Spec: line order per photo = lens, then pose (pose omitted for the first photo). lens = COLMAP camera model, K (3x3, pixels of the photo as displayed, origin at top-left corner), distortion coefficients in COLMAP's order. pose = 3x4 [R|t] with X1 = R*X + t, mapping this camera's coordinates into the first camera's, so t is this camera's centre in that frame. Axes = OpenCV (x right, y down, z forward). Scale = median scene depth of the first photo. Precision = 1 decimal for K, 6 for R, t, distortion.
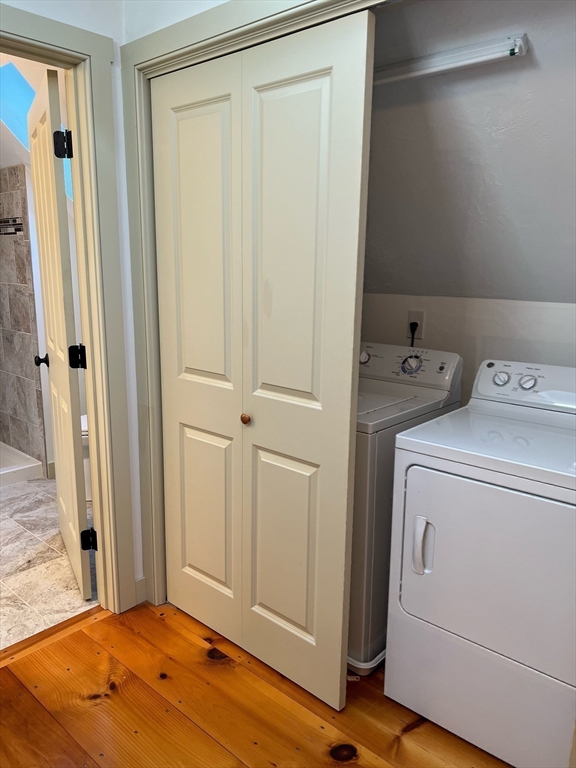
lens RADIAL K [[576.5, 0, 288.0], [0, 576.5, 384.0], [0, 0, 1]] dist [0.057790, -0.079954]
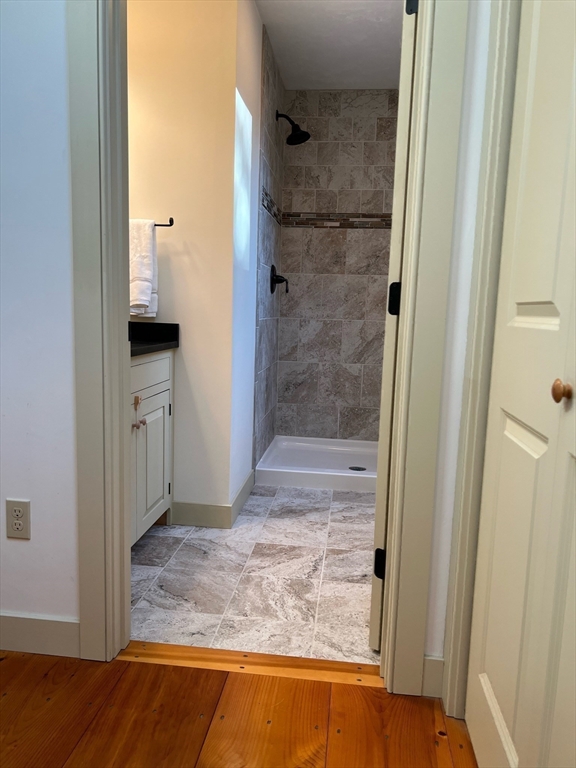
lens RADIAL K [[576.5, 0, 288.0], [0, 576.5, 384.0], [0, 0, 1]] dist [0.057790, -0.079954]
pose [[0.575871, 0.108630, -0.810292, 0.136903], [-0.190725, 0.981636, -0.003947, 0.080331], [0.794982, 0.156816, 0.586014, 0.478223]]
